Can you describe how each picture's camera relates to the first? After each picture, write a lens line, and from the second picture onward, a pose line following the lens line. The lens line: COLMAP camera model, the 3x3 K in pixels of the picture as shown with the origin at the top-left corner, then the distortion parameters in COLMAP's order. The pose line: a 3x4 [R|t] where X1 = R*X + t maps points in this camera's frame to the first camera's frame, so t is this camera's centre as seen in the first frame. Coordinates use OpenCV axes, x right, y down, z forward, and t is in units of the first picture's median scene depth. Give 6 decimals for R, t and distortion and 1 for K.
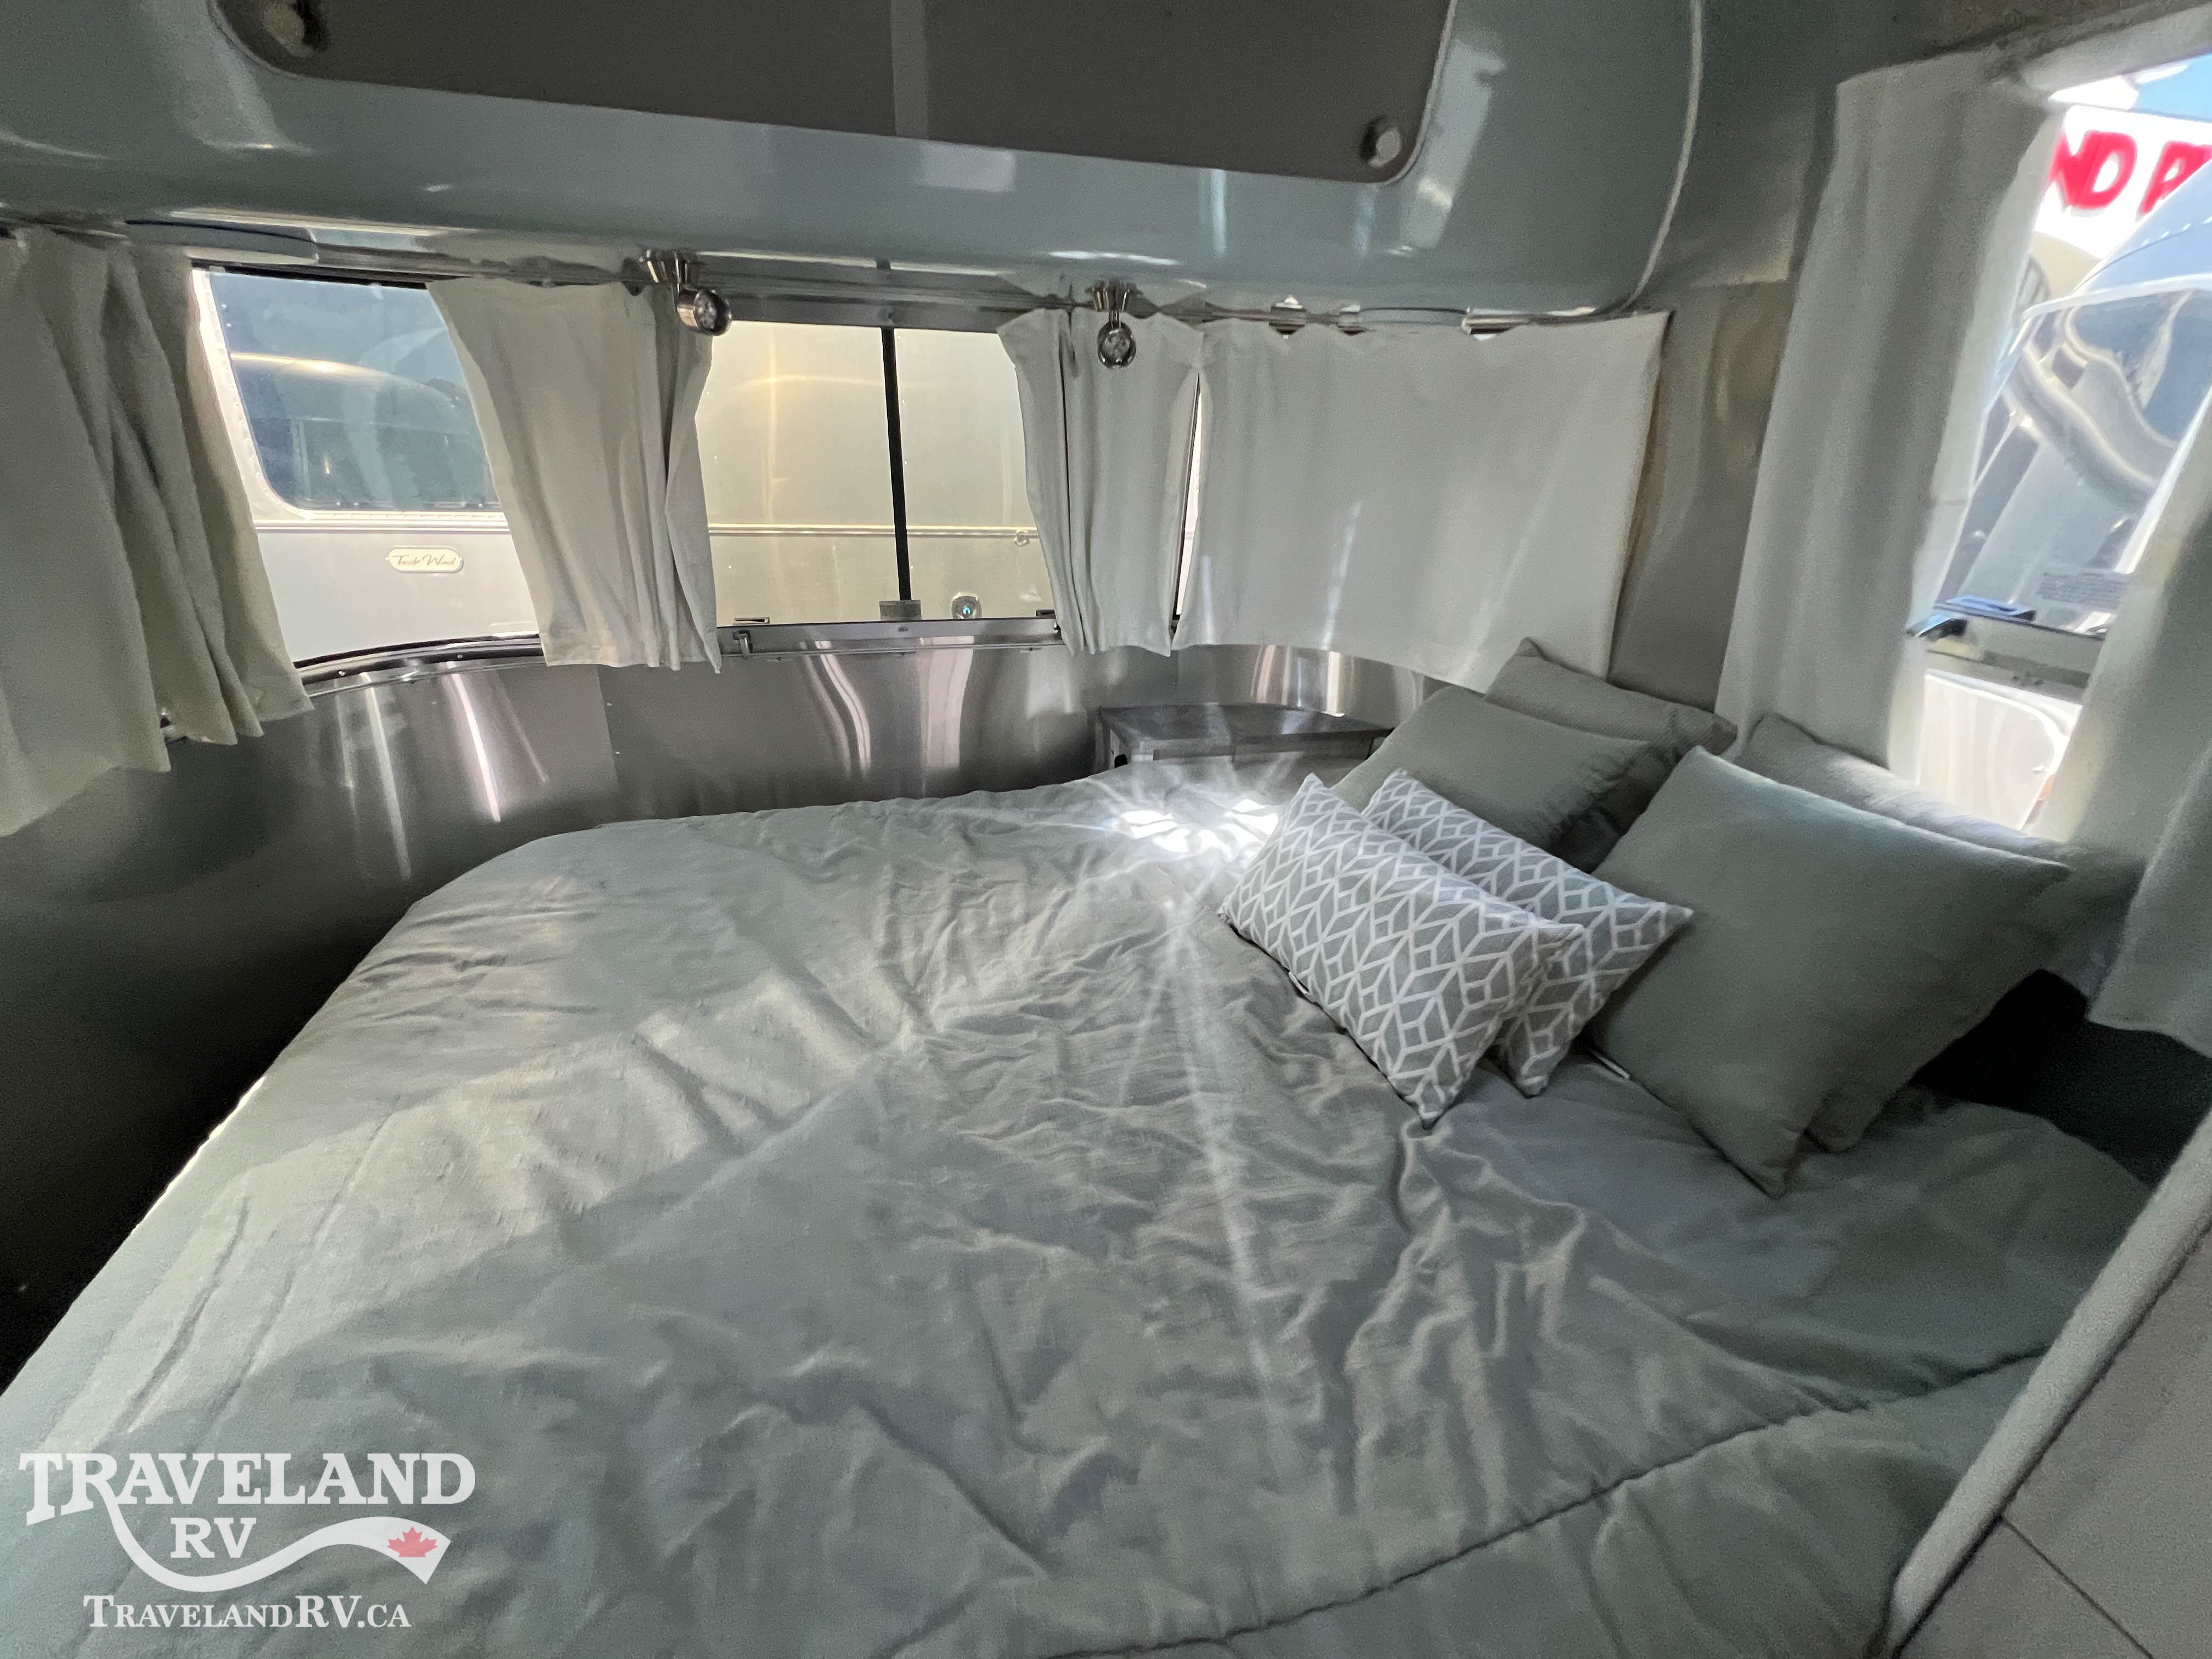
lens RADIAL K [[885.3, 0, 1102.2], [0, 885.3, 825.8], [0, 0, 1]] dist [-0.000913, 0.000051]
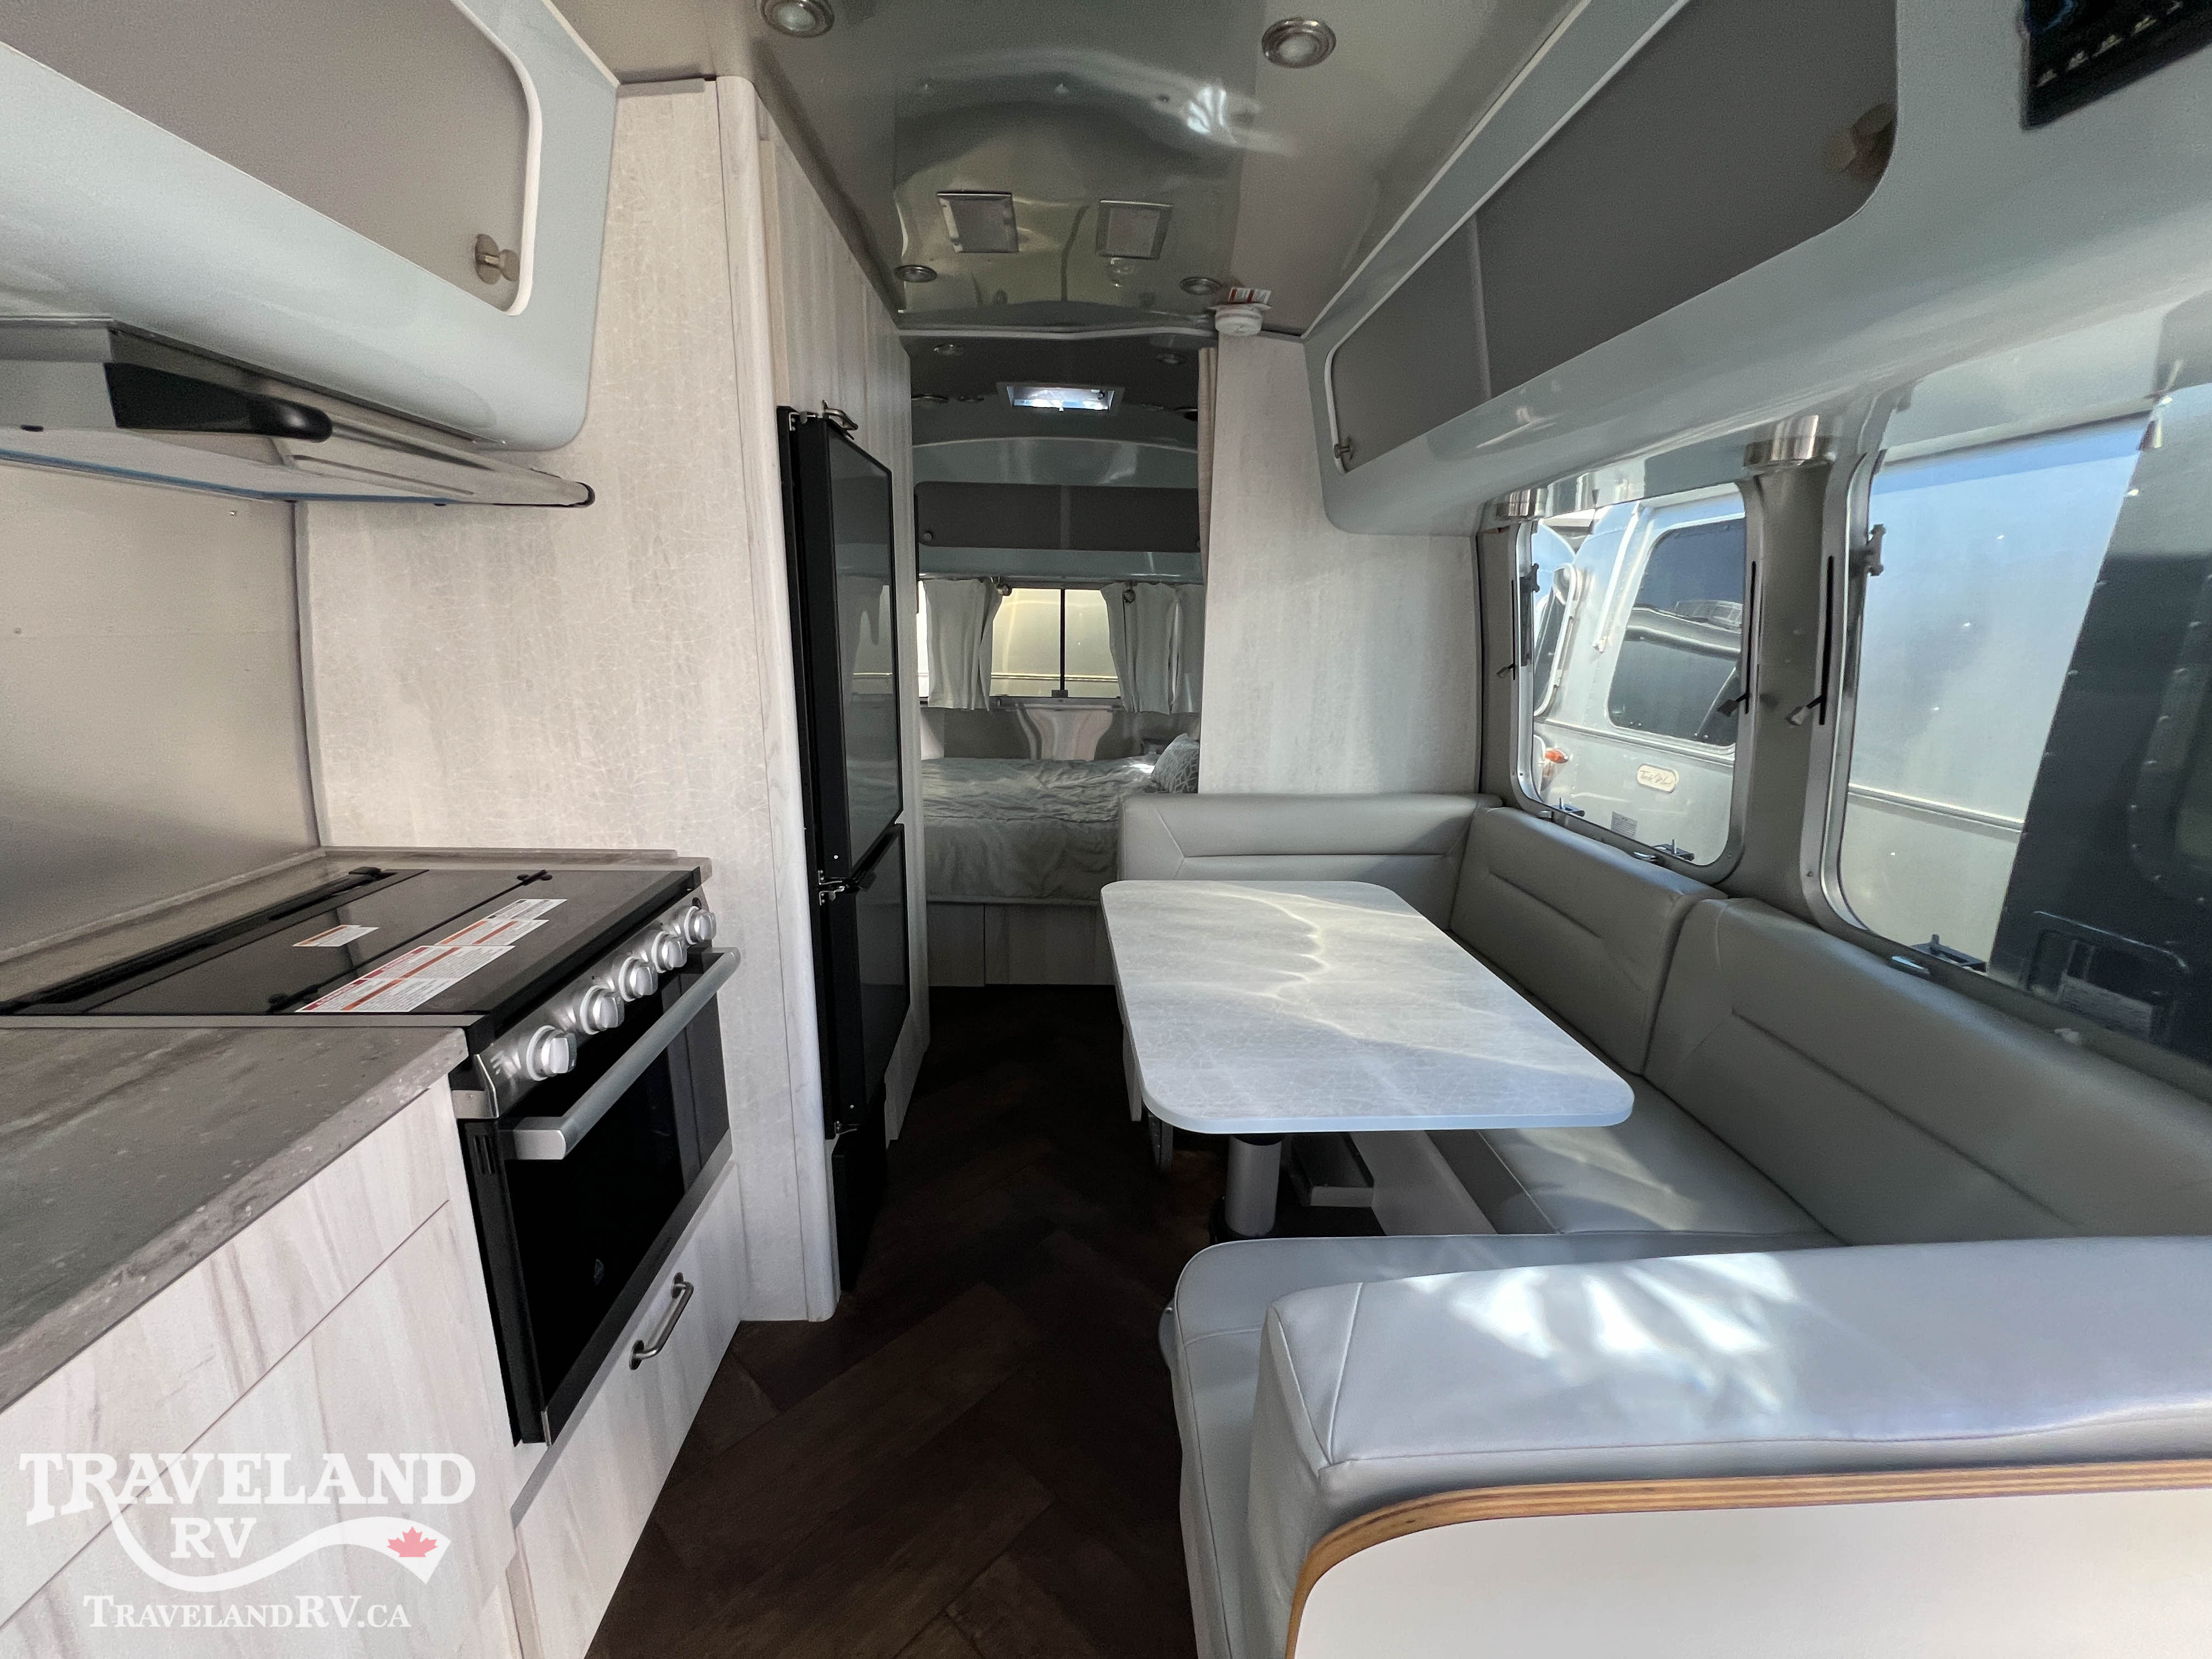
lens RADIAL K [[881.2, 0, 1106.0], [0, 881.2, 829.5], [0, 0, 1]] dist [-0.000619, -0.000277]
pose [[0.976845, 0.046152, -0.208911, 0.689870], [-0.087753, 0.976971, -0.194491, 0.957234], [0.195124, 0.208320, 0.958399, -2.006060]]
